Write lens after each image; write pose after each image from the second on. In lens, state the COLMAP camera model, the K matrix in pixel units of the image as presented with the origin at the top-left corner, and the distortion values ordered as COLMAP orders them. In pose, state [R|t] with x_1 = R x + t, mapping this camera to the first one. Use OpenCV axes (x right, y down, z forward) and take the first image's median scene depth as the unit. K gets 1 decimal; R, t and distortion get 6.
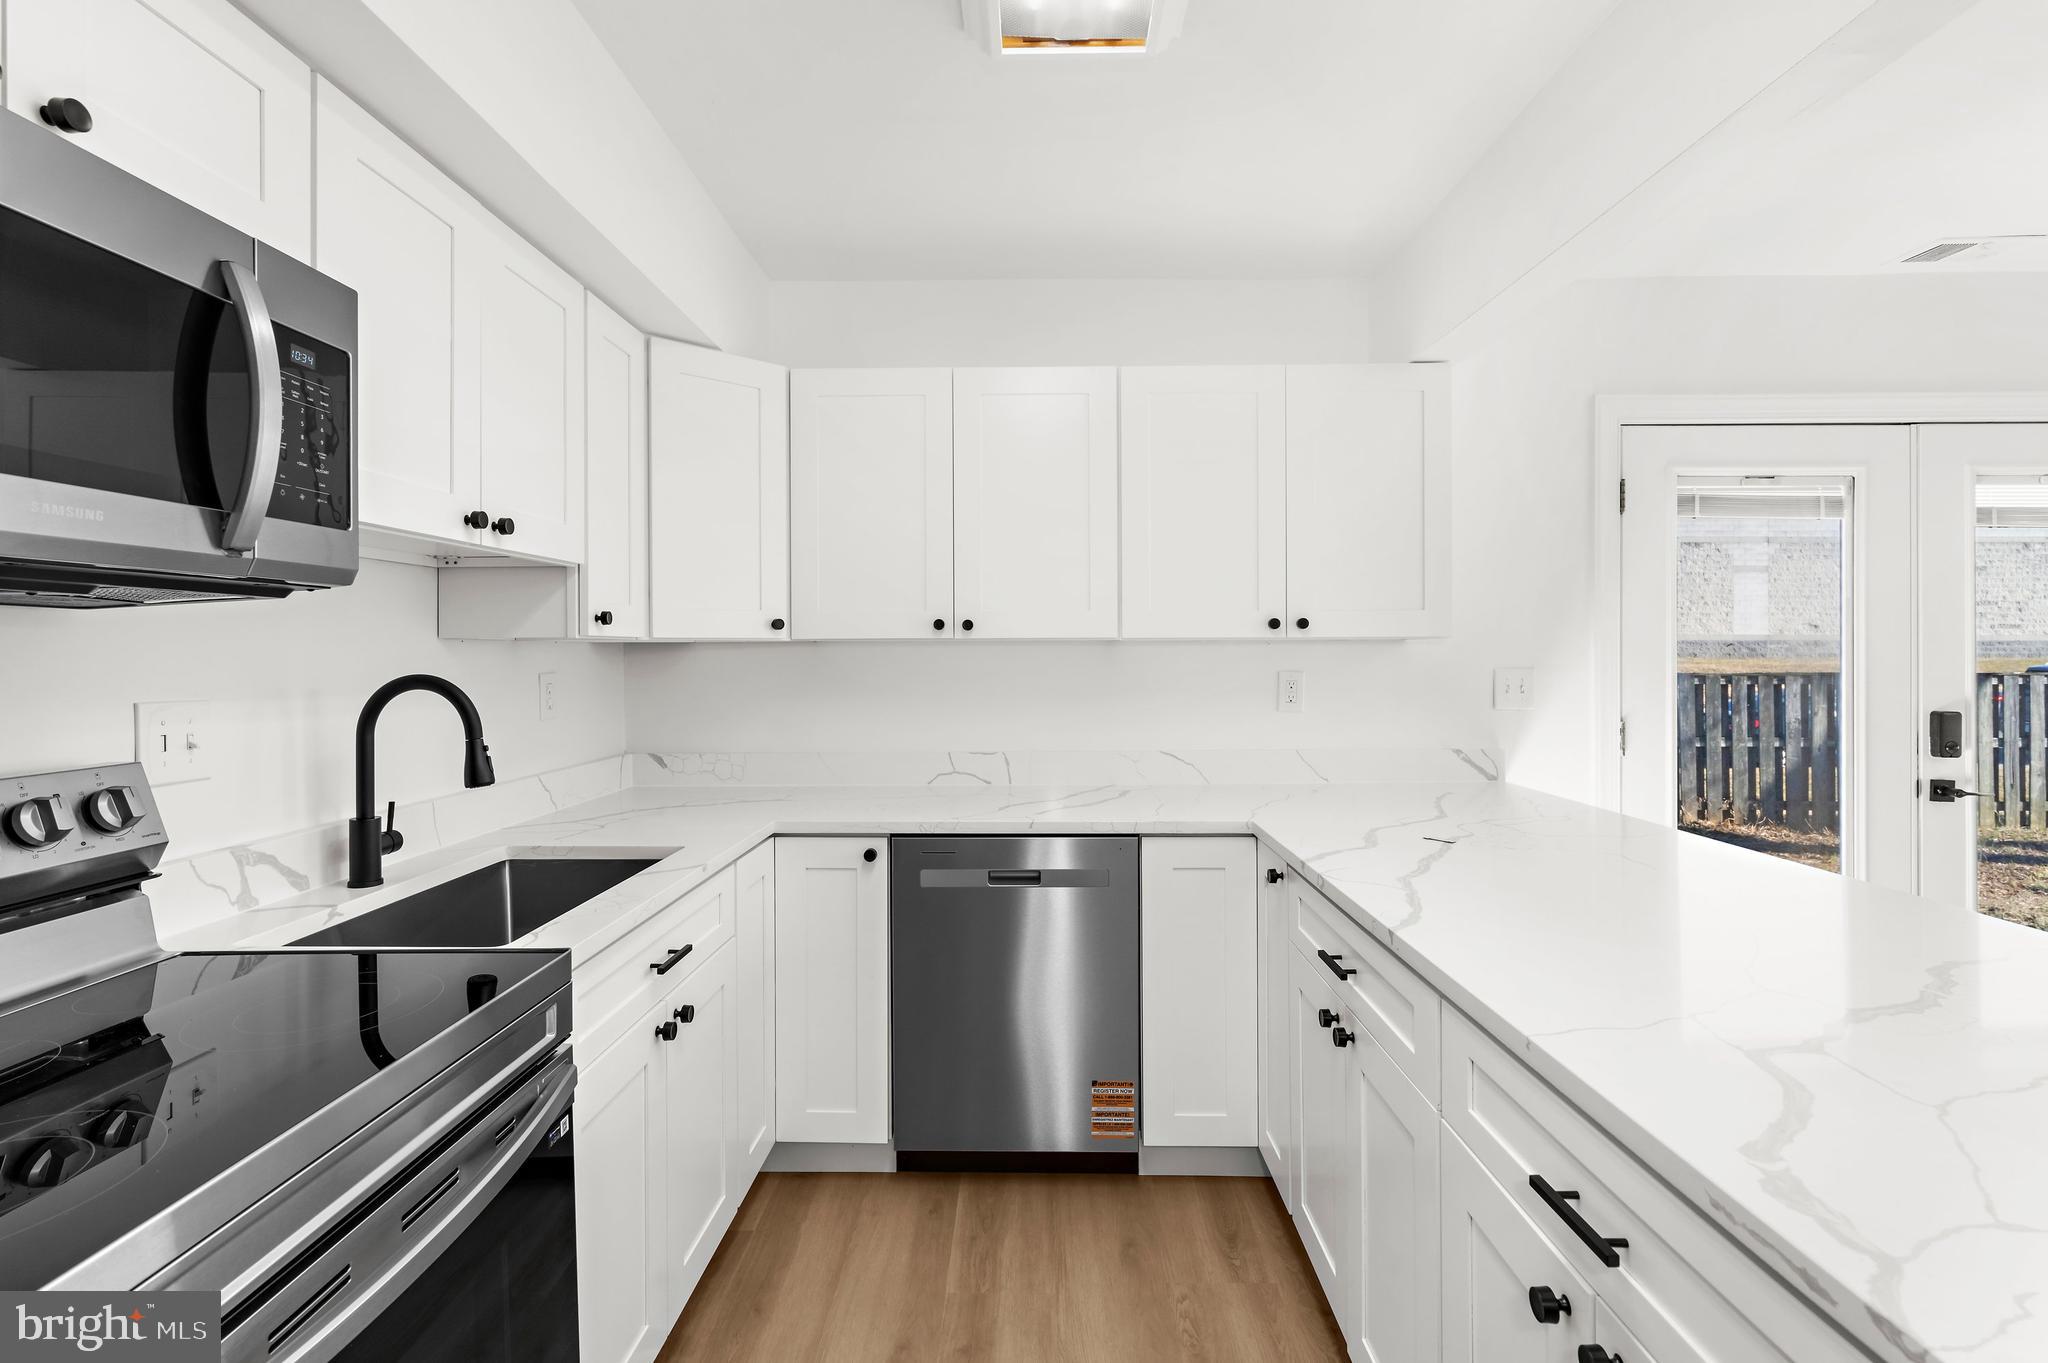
lens RADIAL K [[939.6, 0, 1018.8], [0, 939.6, 661.2], [0, 0, 1]] dist [0.011986, -0.002930]
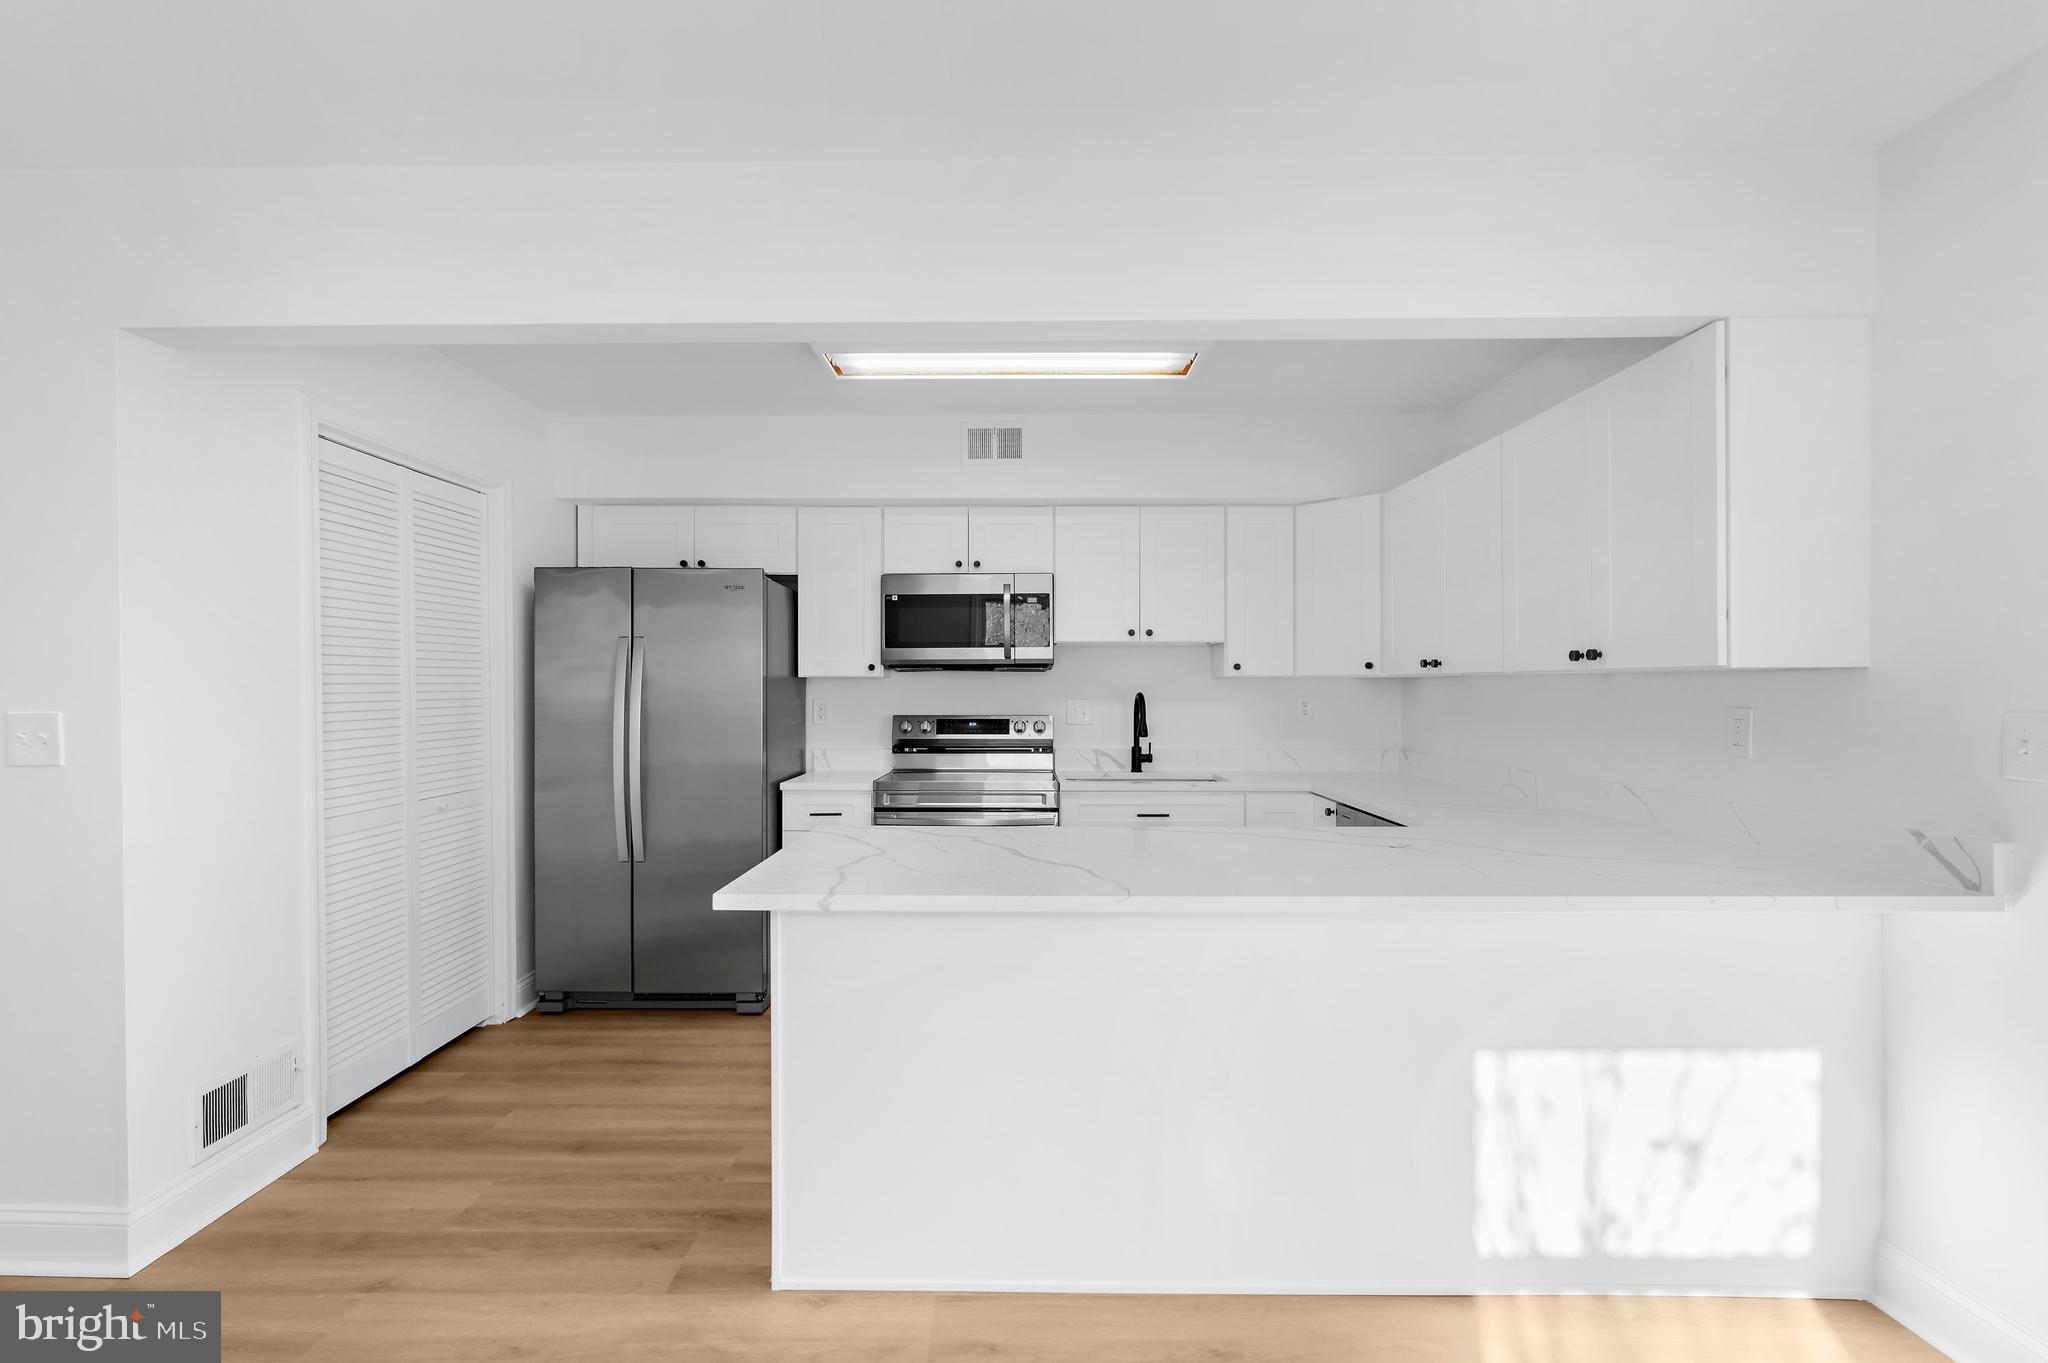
lens RADIAL K [[939.6, 0, 1007.0], [0, 939.6, 688.7], [0, 0, 1]] dist [0.011986, -0.002930]
pose [[-0.001659, 0.002837, -0.999995, 1.139415], [-0.009907, 0.999947, 0.002853, -0.001467], [0.999950, 0.009911, -0.001631, 0.370348]]
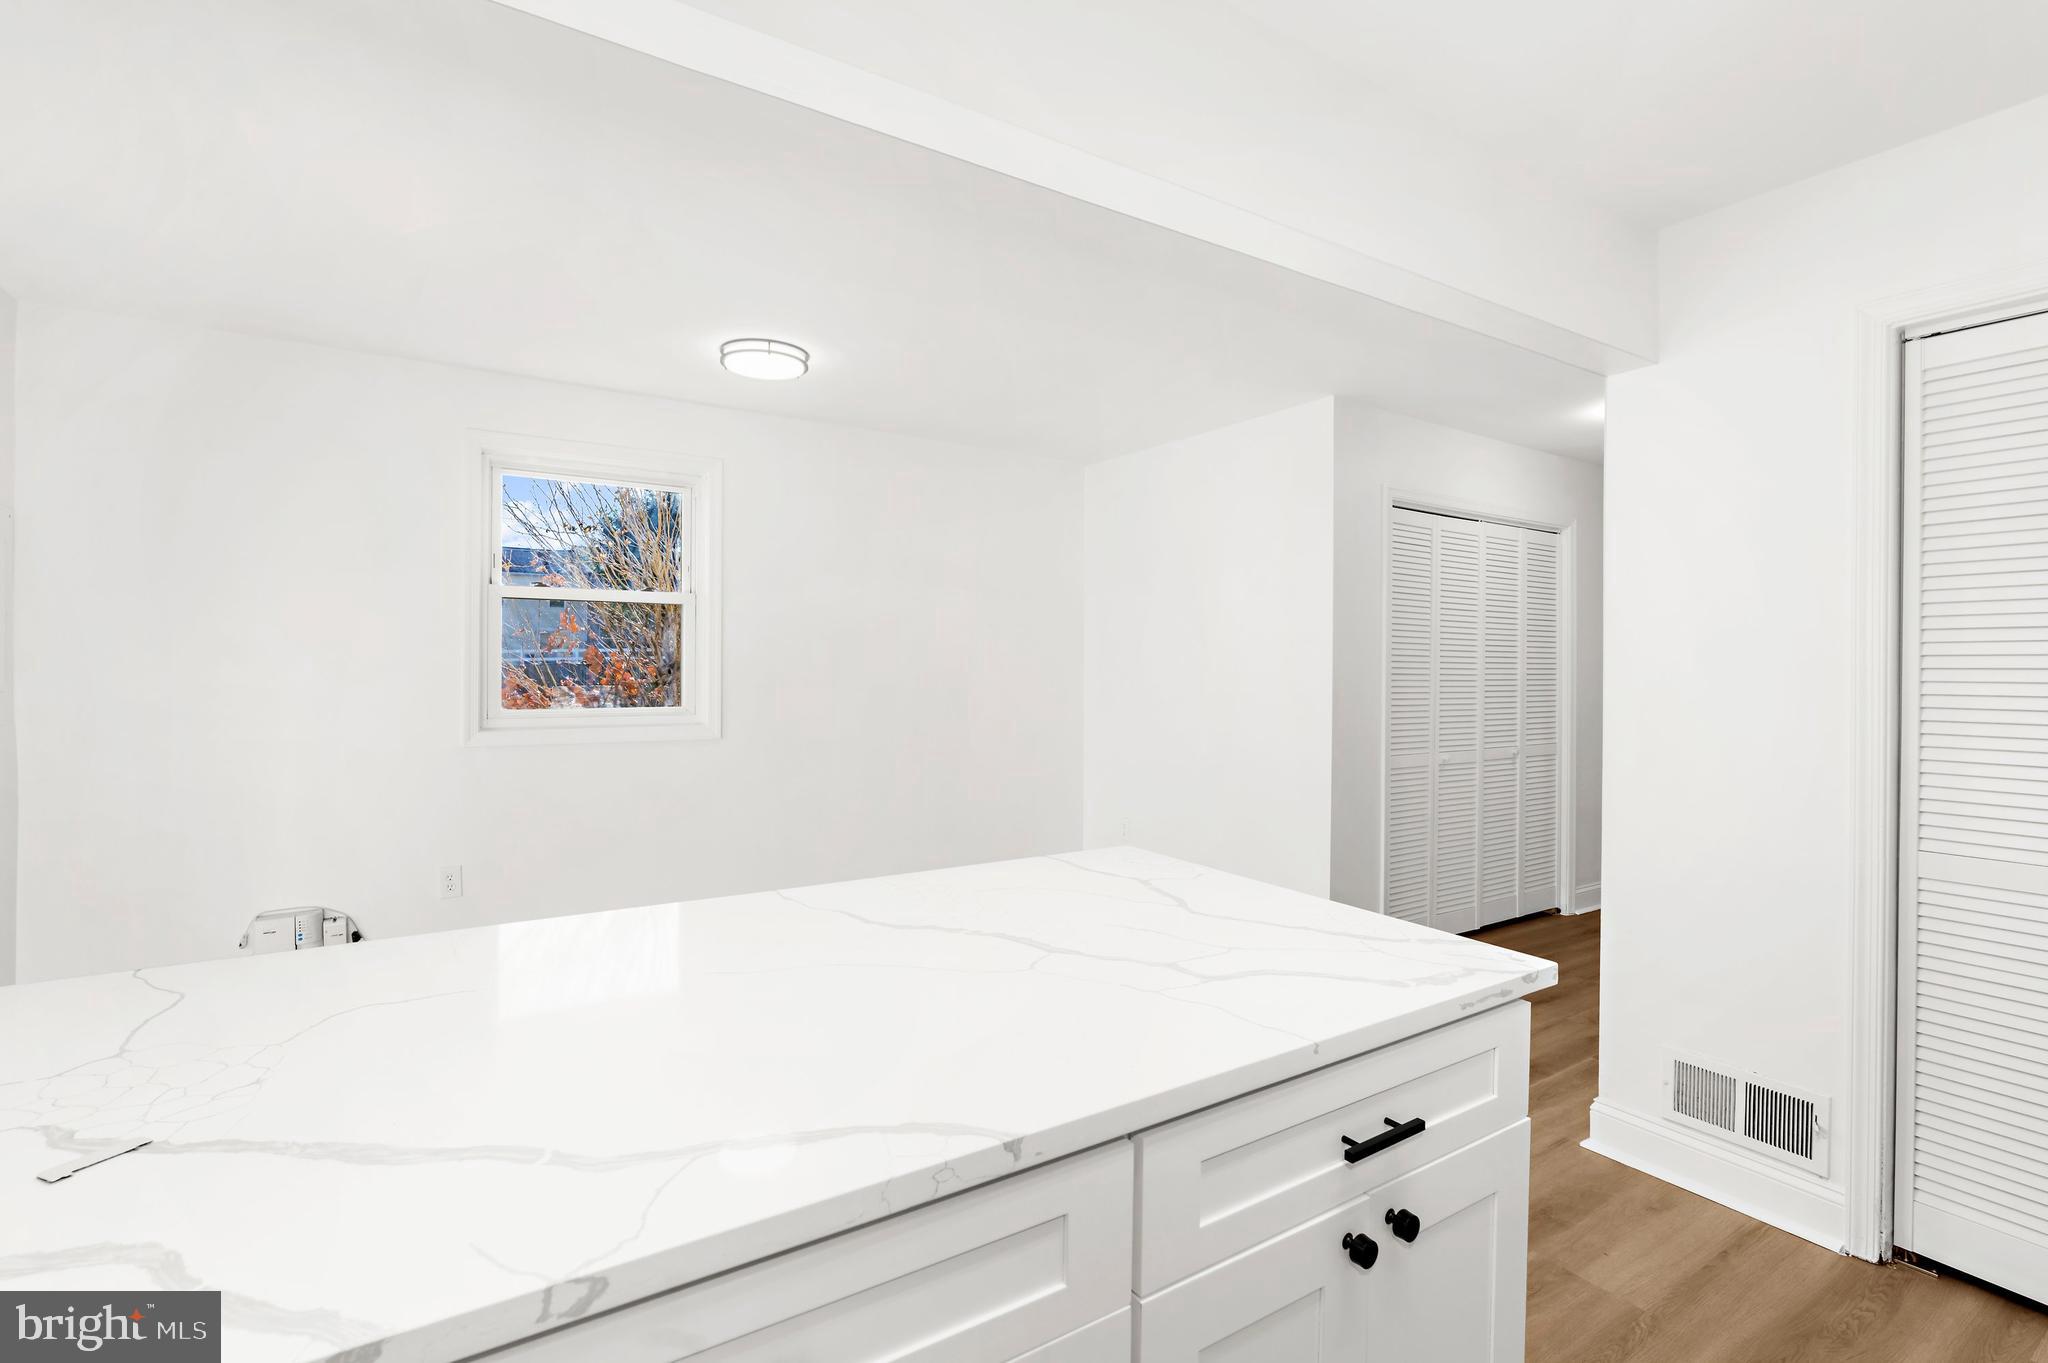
lens RADIAL K [[939.6, 0, 1016.4], [0, 939.6, 677.3], [0, 0, 1]] dist [0.011986, -0.002930]
pose [[-0.565487, -0.018726, 0.824545, -0.038780], [0.000037, 0.999742, 0.022730, -0.006909], [-0.824757, 0.012884, -0.565340, 0.648647]]
